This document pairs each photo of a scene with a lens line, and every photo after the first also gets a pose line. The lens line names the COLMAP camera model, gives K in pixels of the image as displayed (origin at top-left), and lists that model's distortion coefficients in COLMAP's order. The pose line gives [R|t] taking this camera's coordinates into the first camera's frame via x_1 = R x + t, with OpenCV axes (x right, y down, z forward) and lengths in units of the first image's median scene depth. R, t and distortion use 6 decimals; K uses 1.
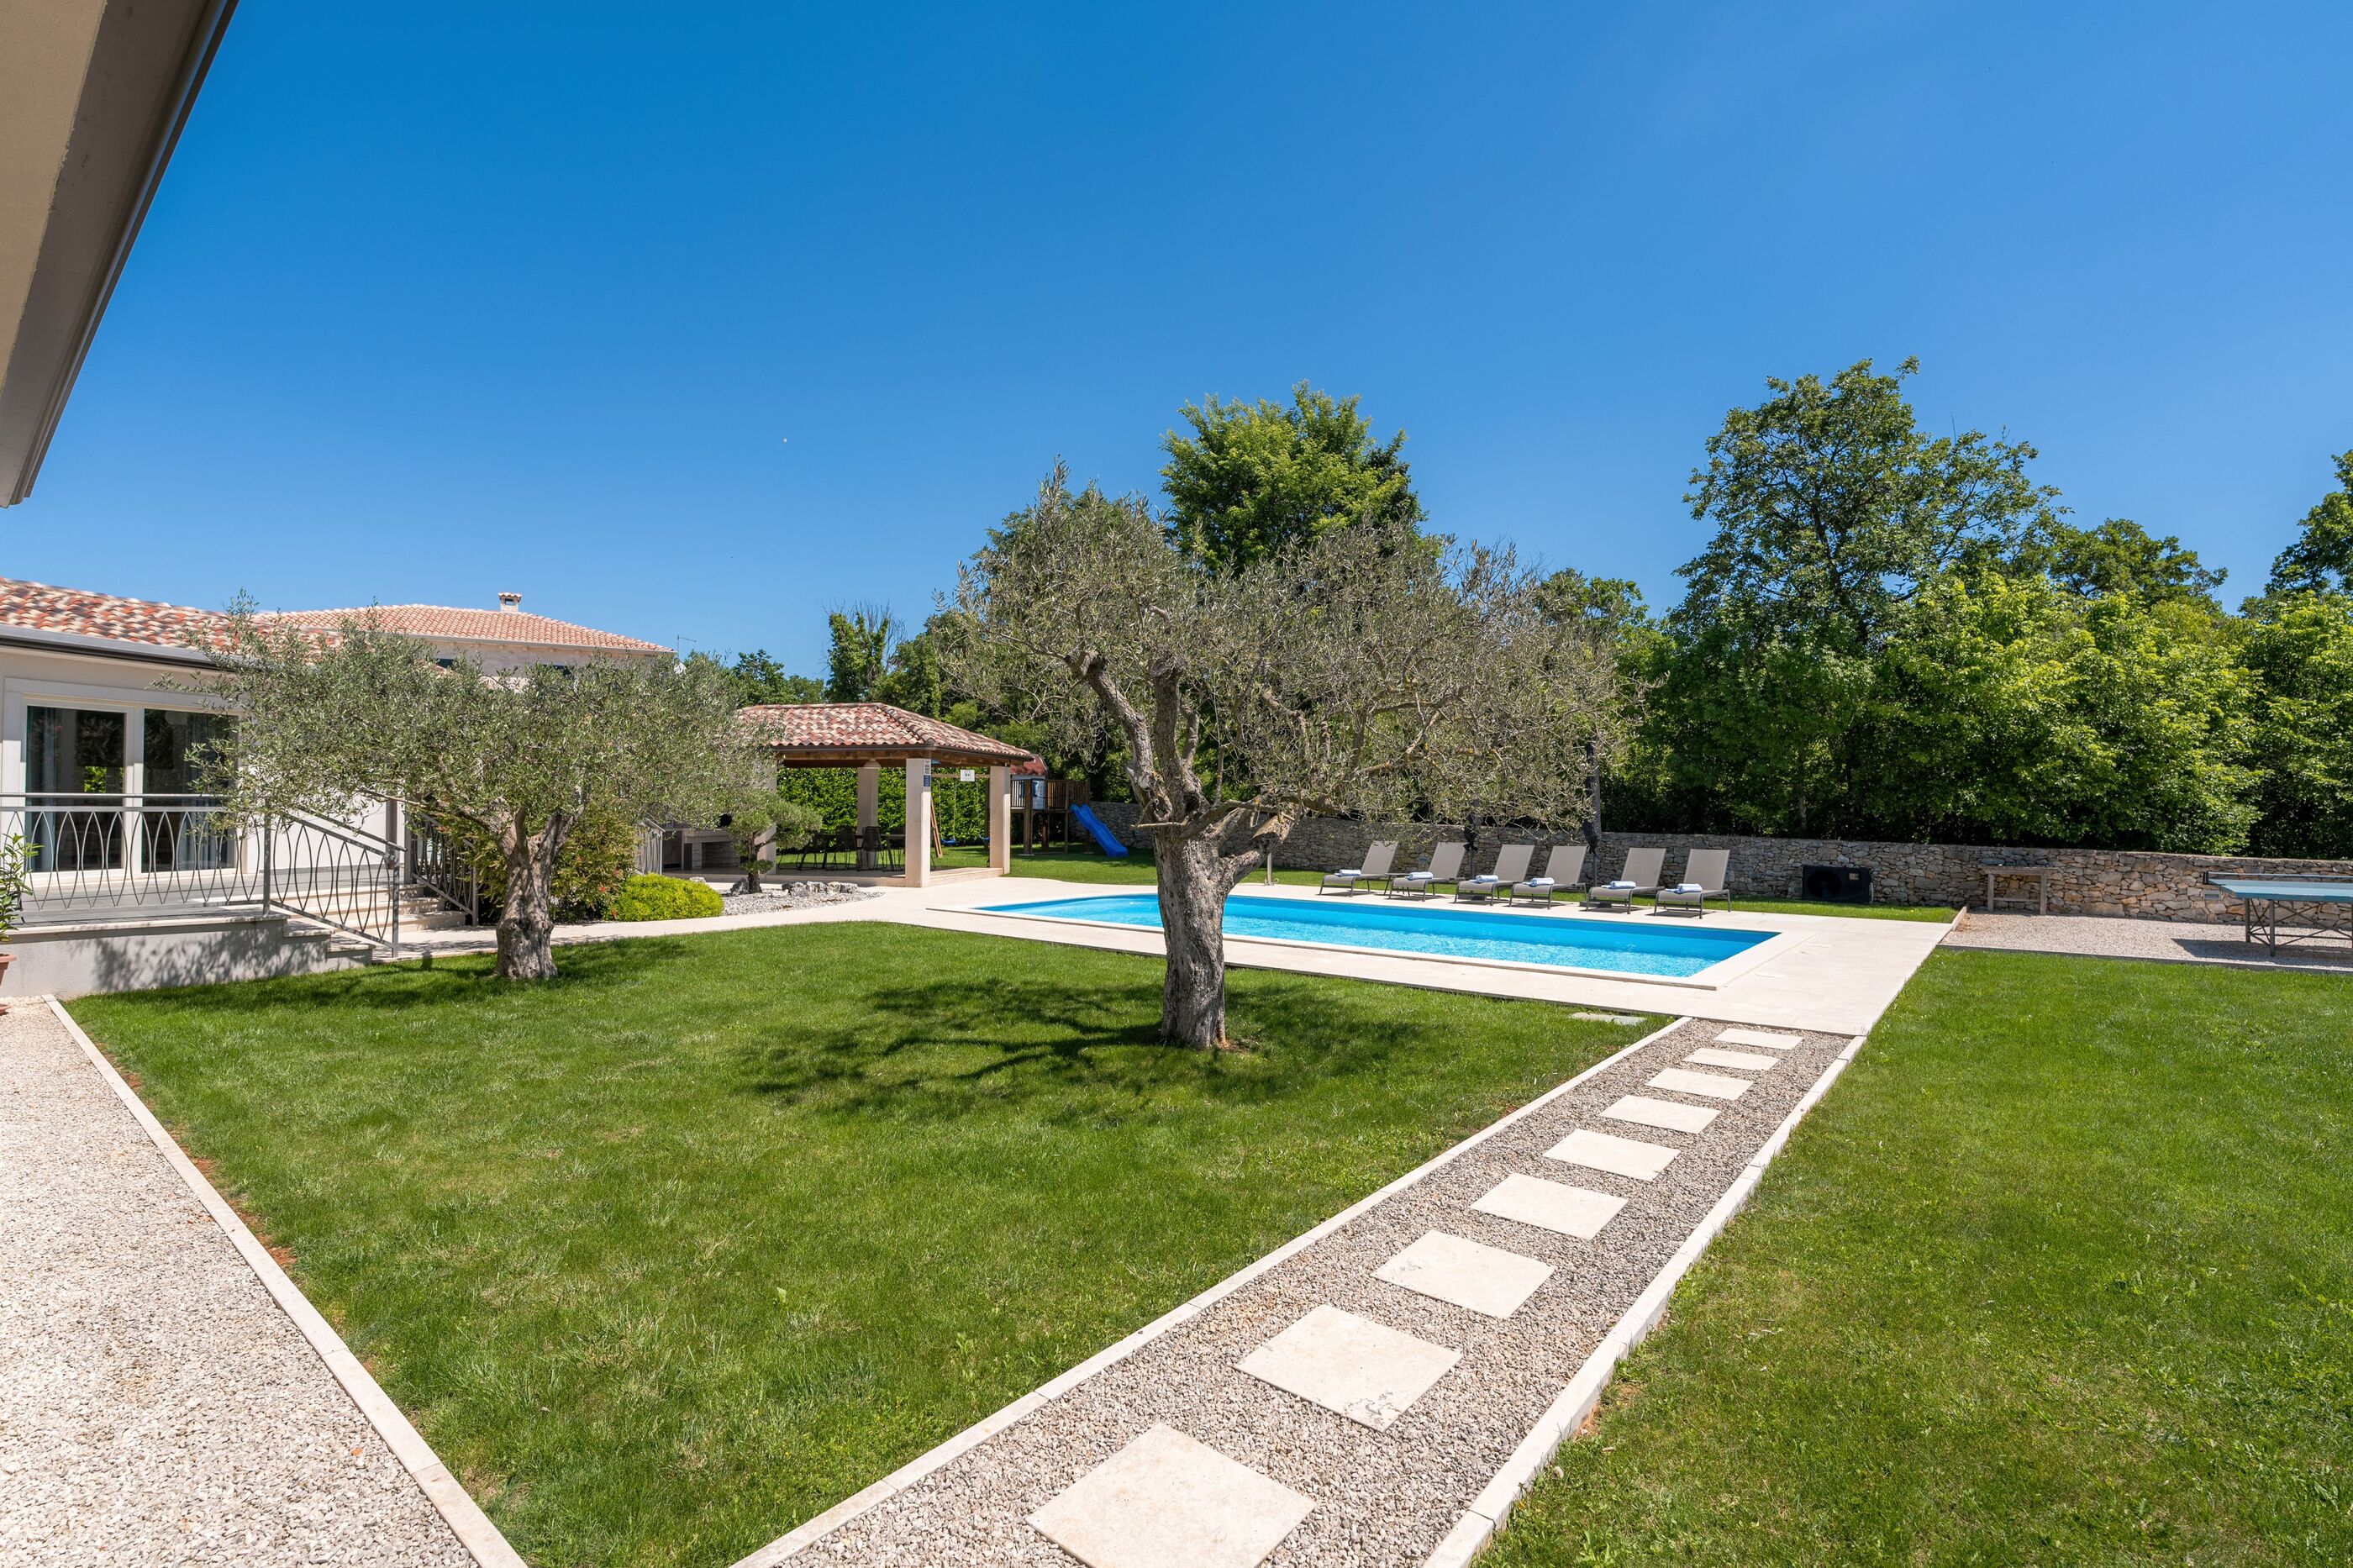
lens RADIAL K [[1077.0, 0, 1170.4], [0, 1077.0, 793.1], [0, 0, 1]] dist [0.003092, -0.000007]
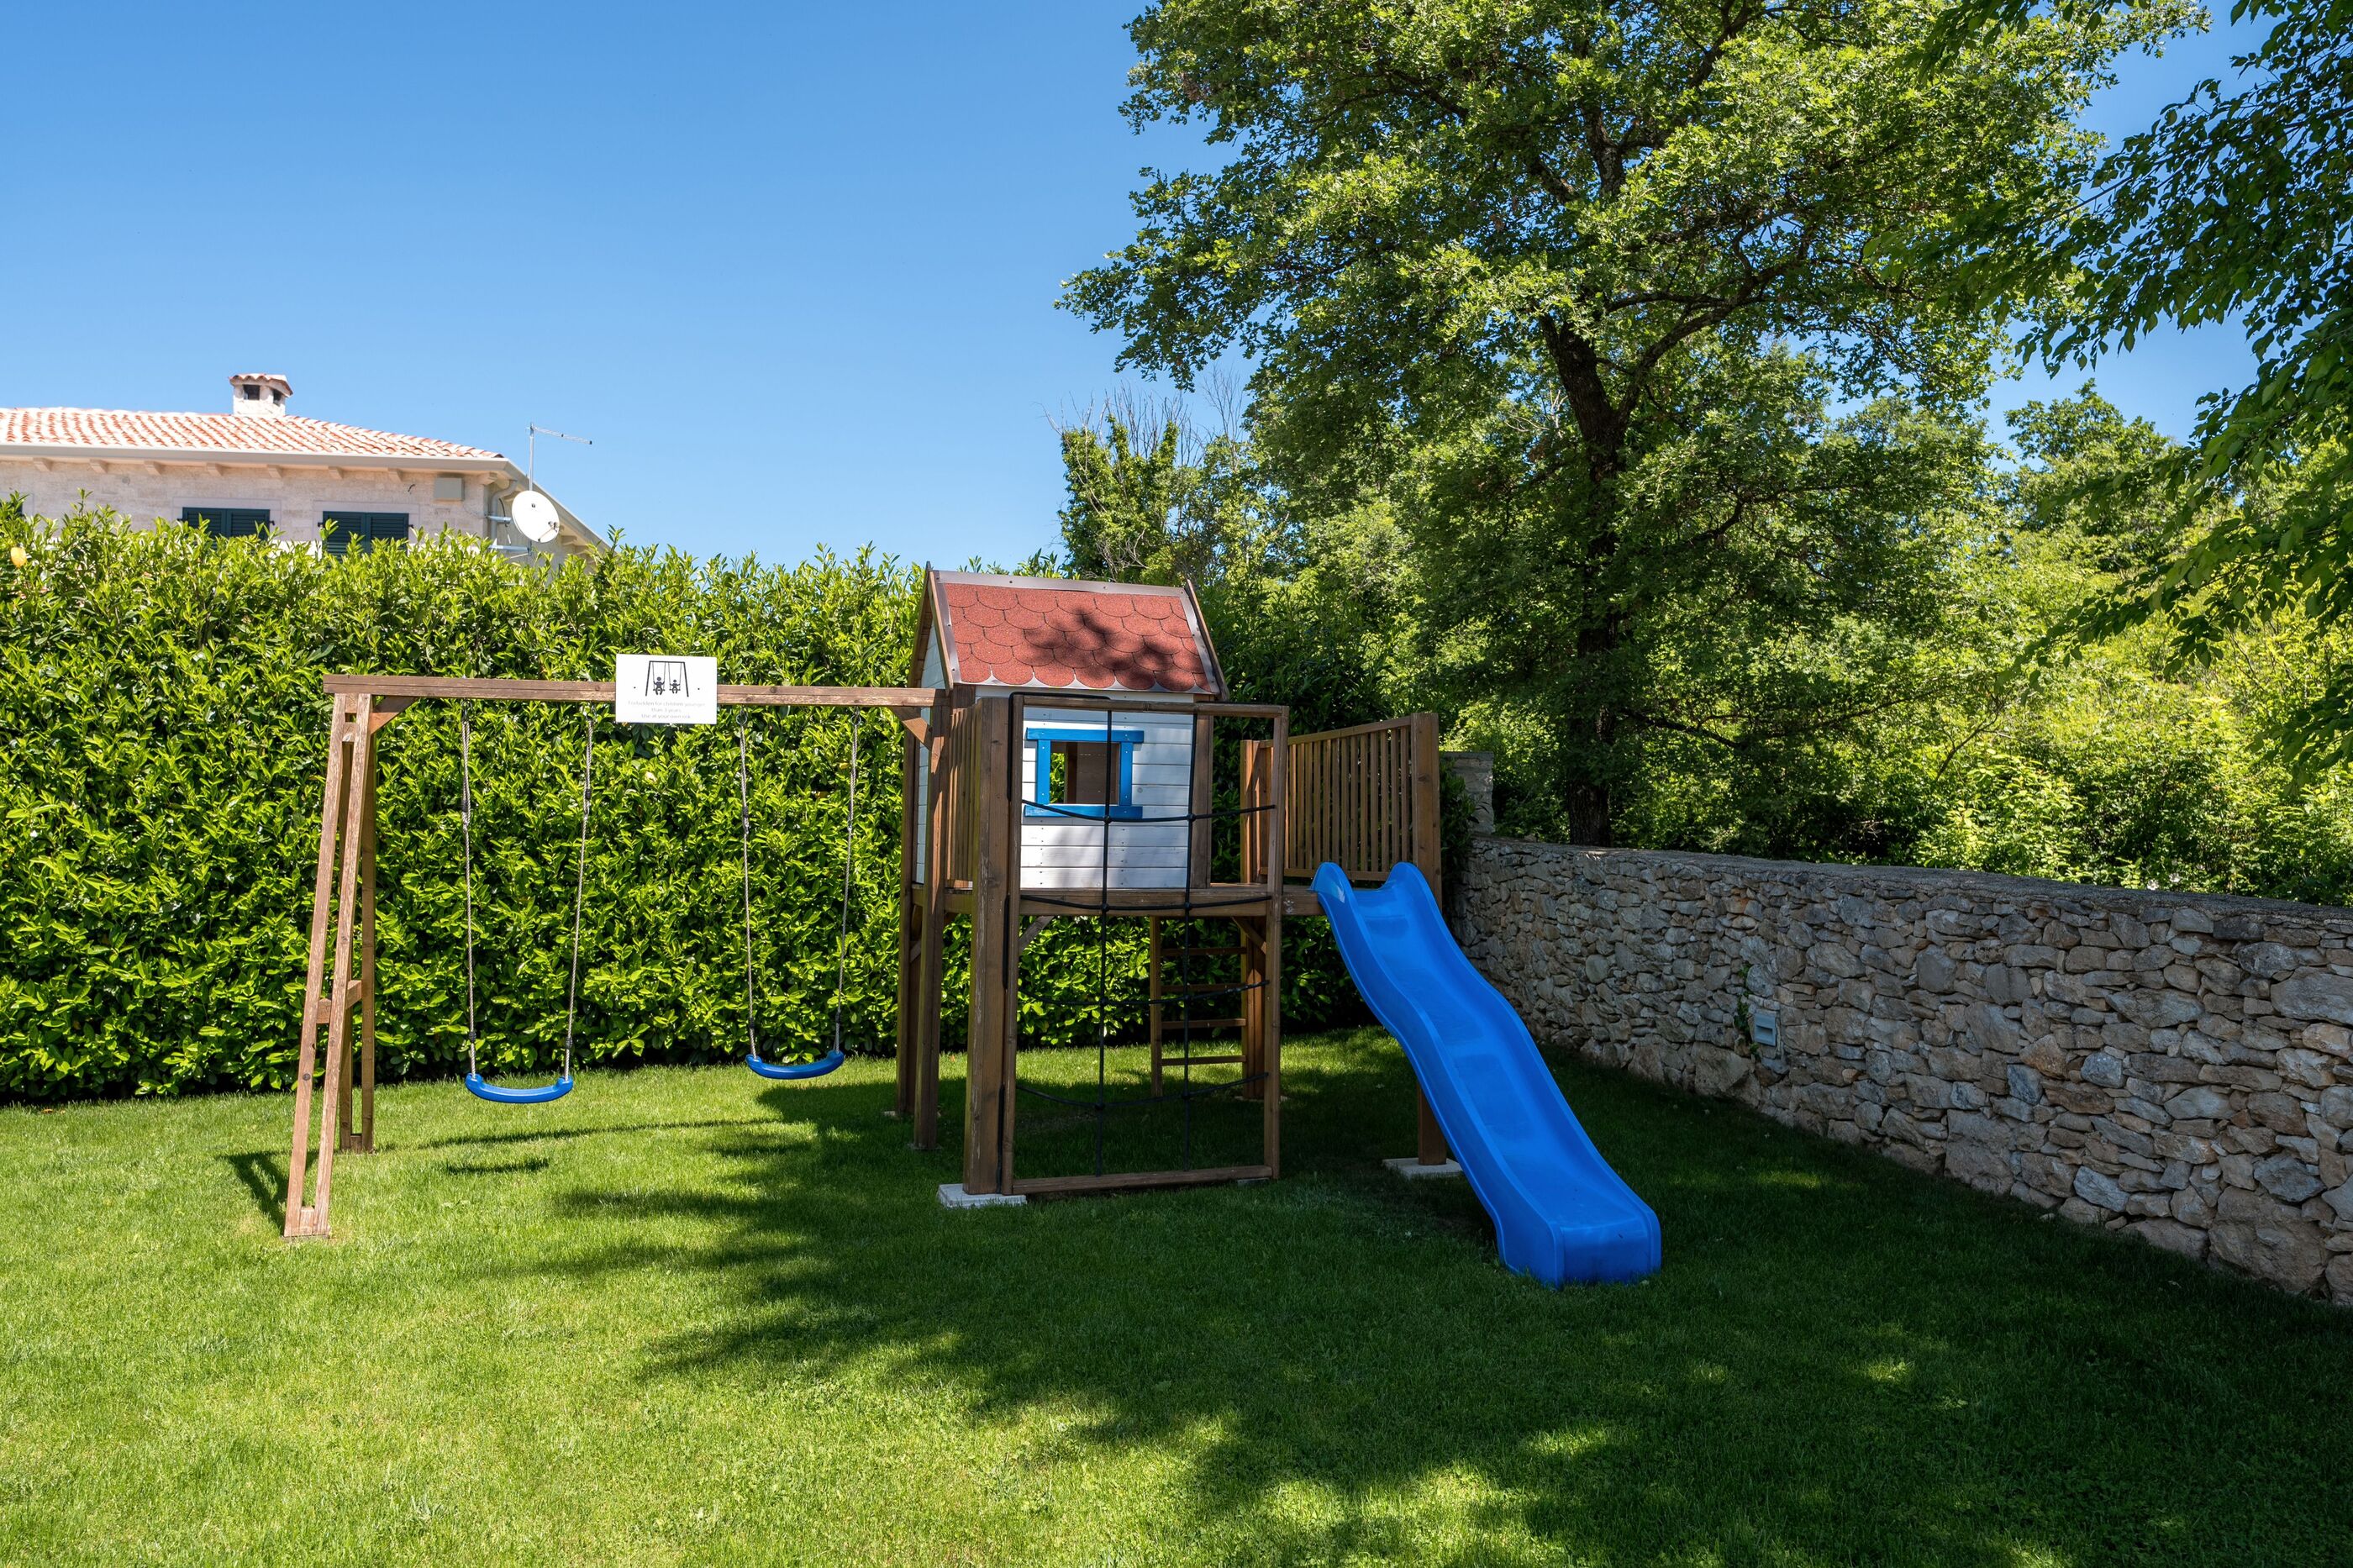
lens RADIAL K [[1606.4, 0, 1178.2], [0, 1606.4, 787.4], [0, 0, 1]] dist [0.001677, 0.000628]
pose [[0.917980, -0.016618, -0.396278, -0.024777], [0.005310, 0.999547, -0.029616, 0.009352], [0.396590, 0.025083, 0.917653, 1.236404]]
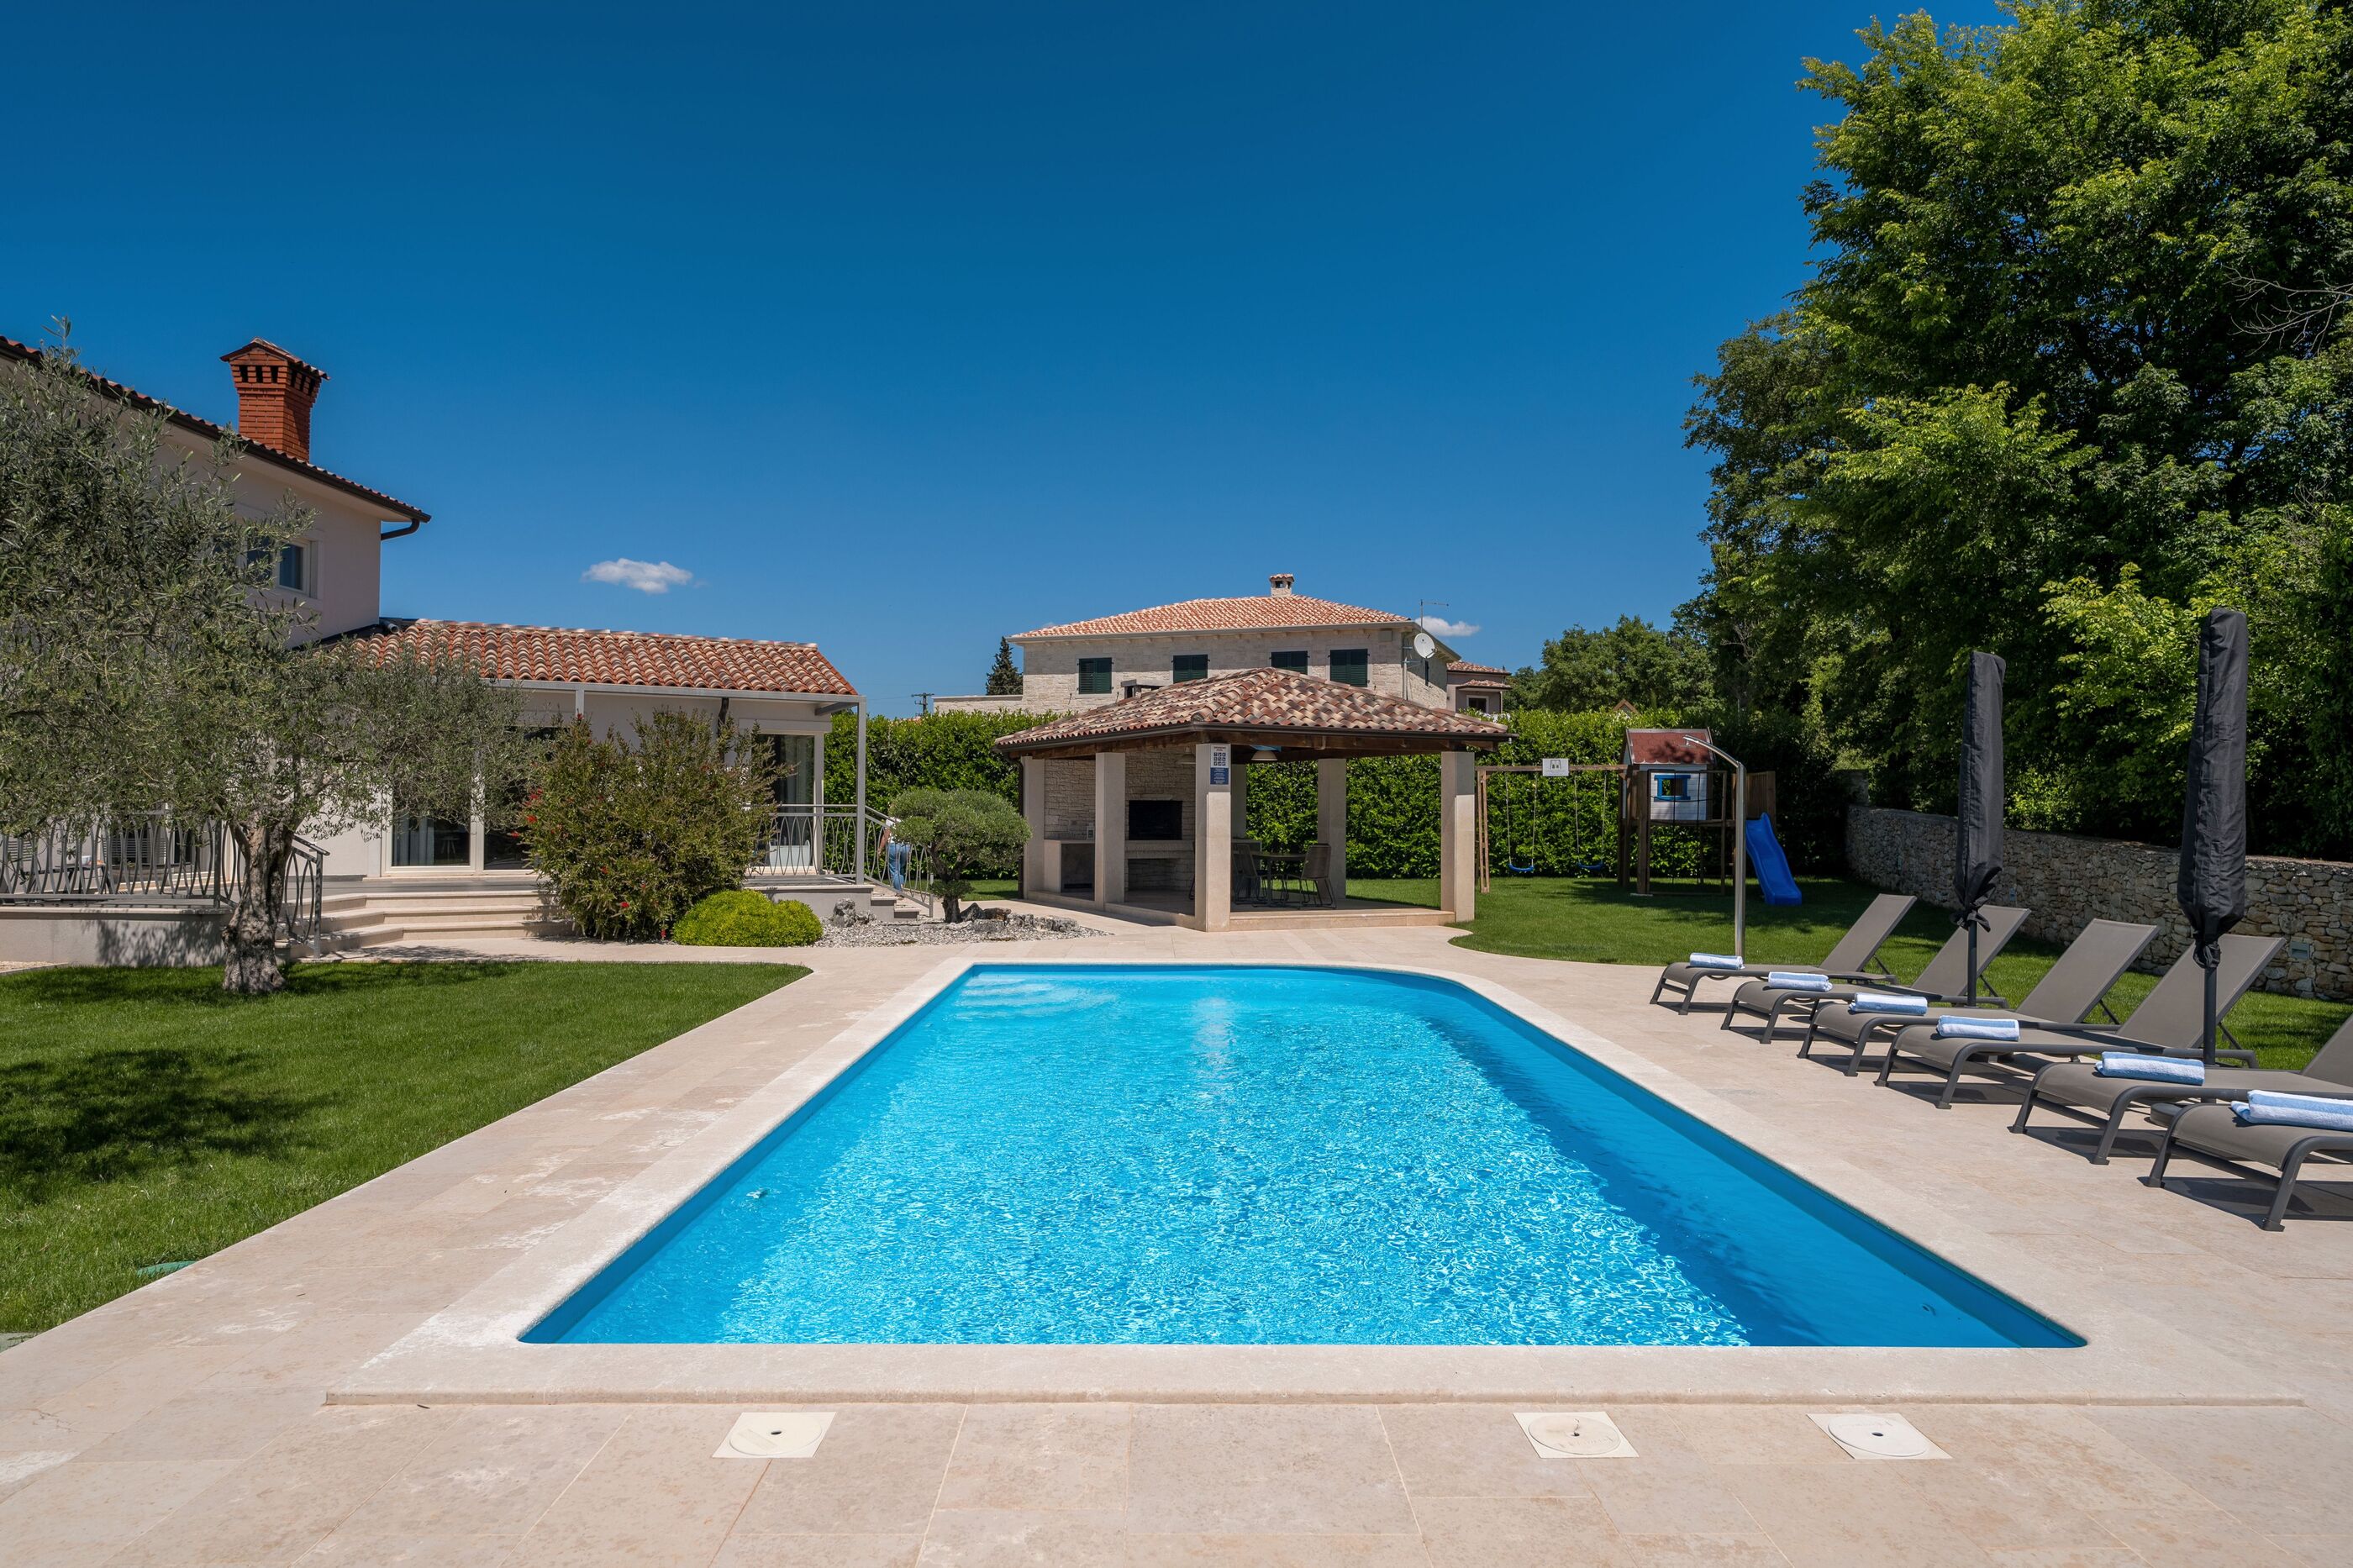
lens RADIAL K [[1386.0, 0, 1178.2], [0, 1386.0, 780.7], [0, 0, 1]] dist [-0.001656, -0.001301]
pose [[0.640846, -0.016170, -0.767499, 0.471509], [0.005893, 0.999852, -0.016145, 0.005588], [0.767647, 0.005824, 0.640847, 0.450082]]
